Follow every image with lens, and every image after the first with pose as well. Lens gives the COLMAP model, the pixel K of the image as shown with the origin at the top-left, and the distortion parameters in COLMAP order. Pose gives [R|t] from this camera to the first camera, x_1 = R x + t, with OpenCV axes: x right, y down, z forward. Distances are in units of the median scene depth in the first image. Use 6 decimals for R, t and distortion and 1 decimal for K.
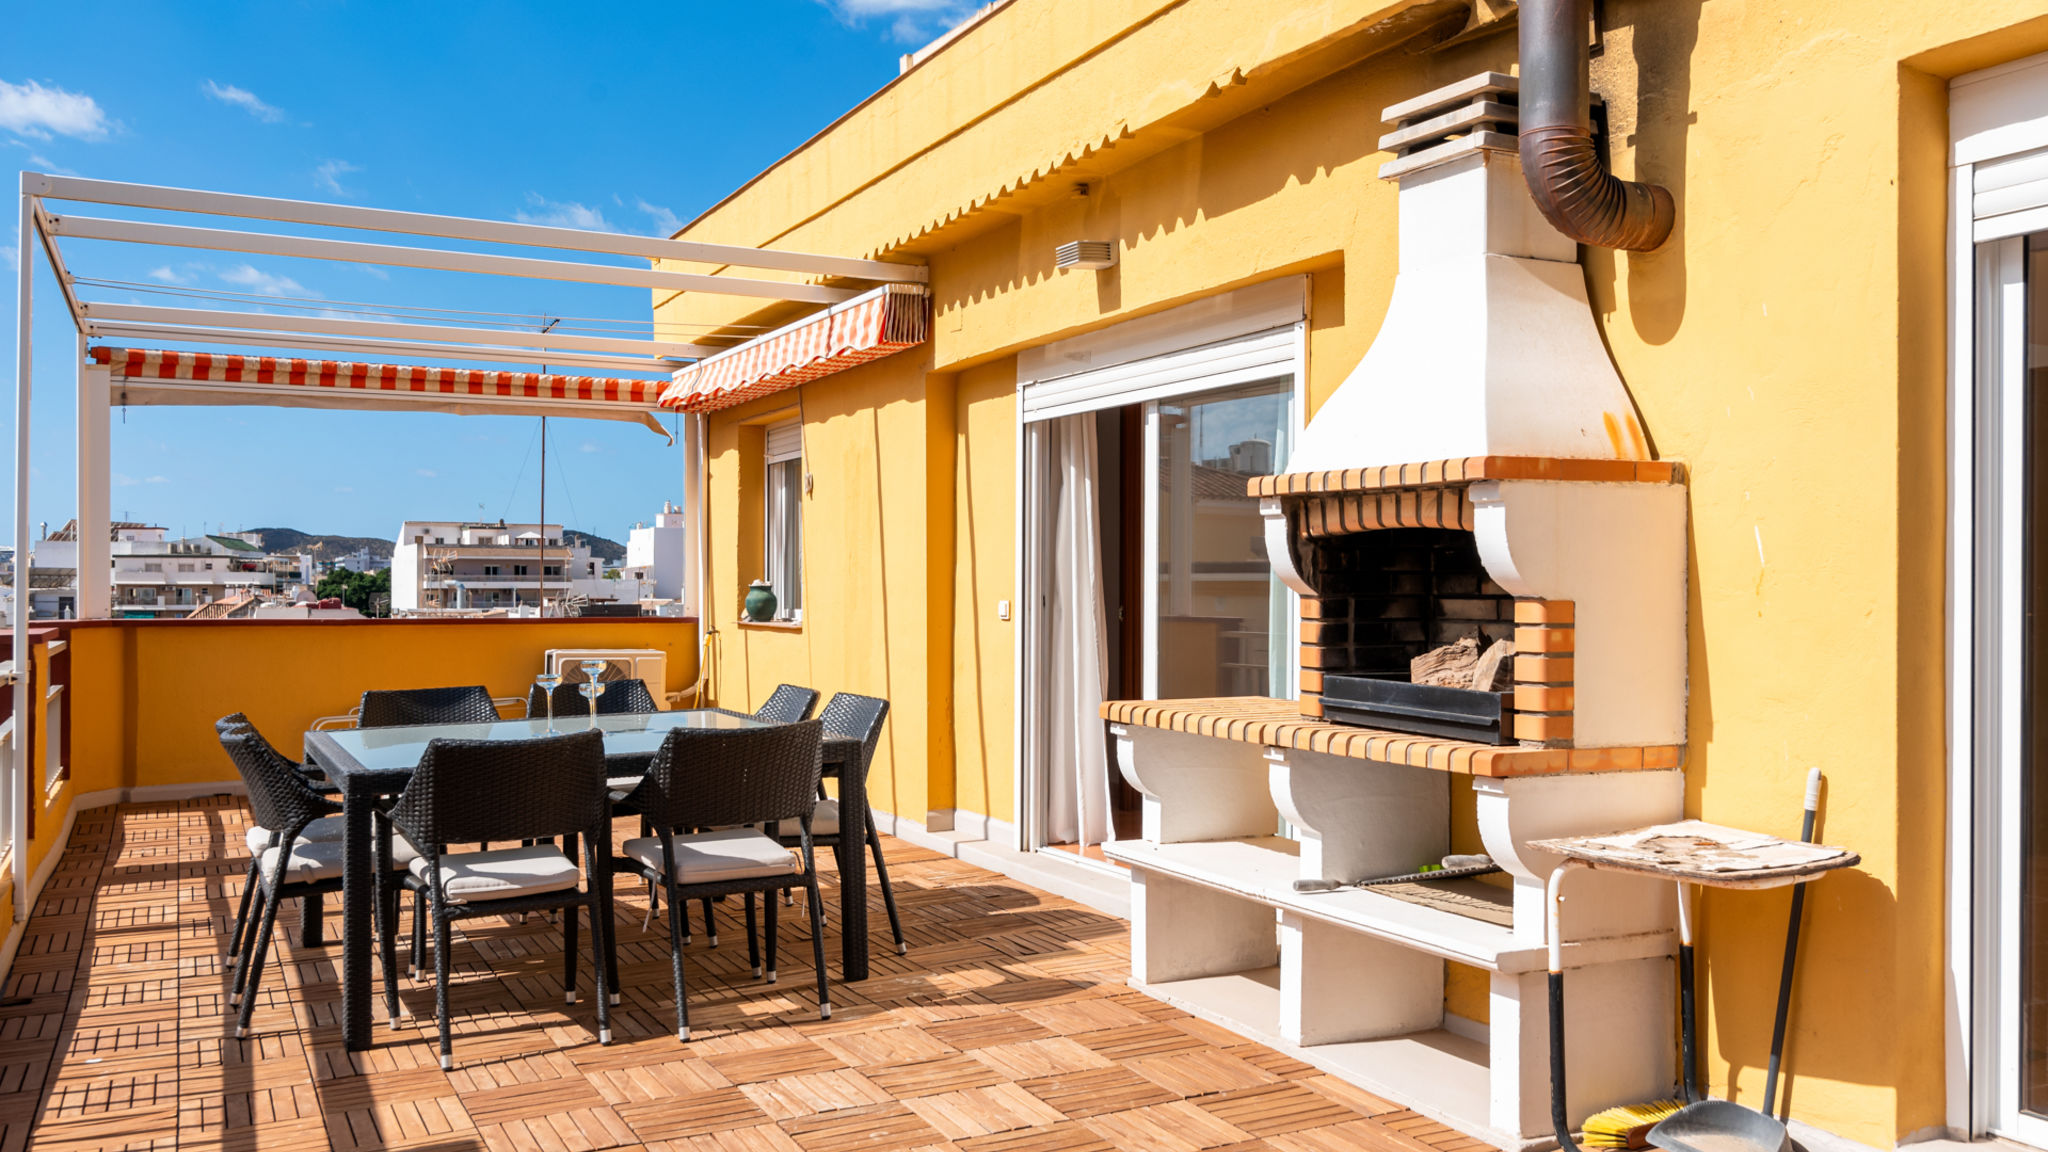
lens RADIAL K [[1624.0, 0, 1024.0], [0, 1624.0, 576.0], [0, 0, 1]] dist [0.002932, 0.000639]
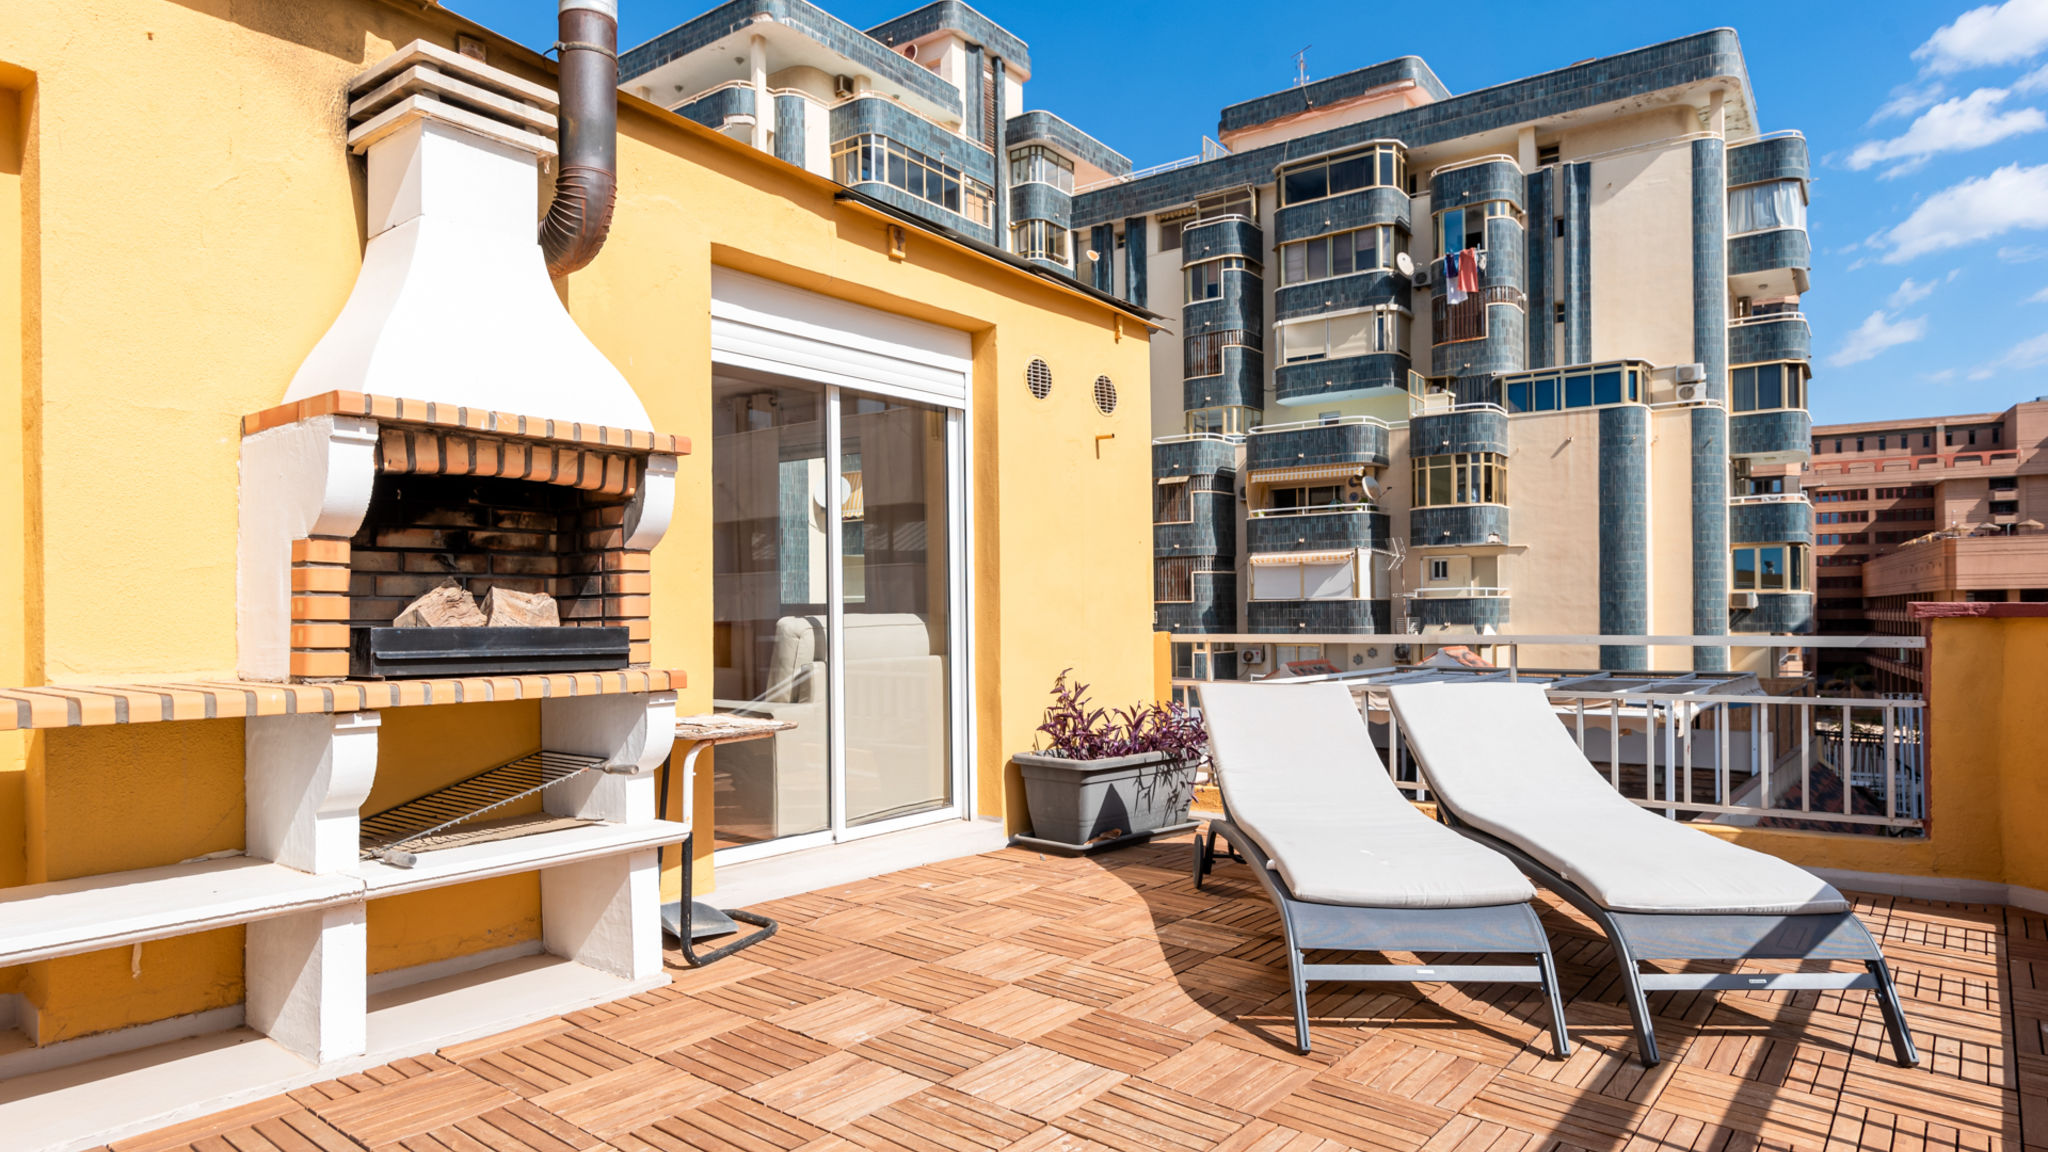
lens RADIAL K [[1171.0, 0, 1016.0], [0, 1171.0, 608.7], [0, 0, 1]] dist [0.001996, 0.000032]
pose [[-0.396166, 0.005143, 0.918164, -0.387352], [0.002840, 0.999986, -0.004376, 0.038748], [-0.918174, 0.000874, -0.396176, 0.658801]]
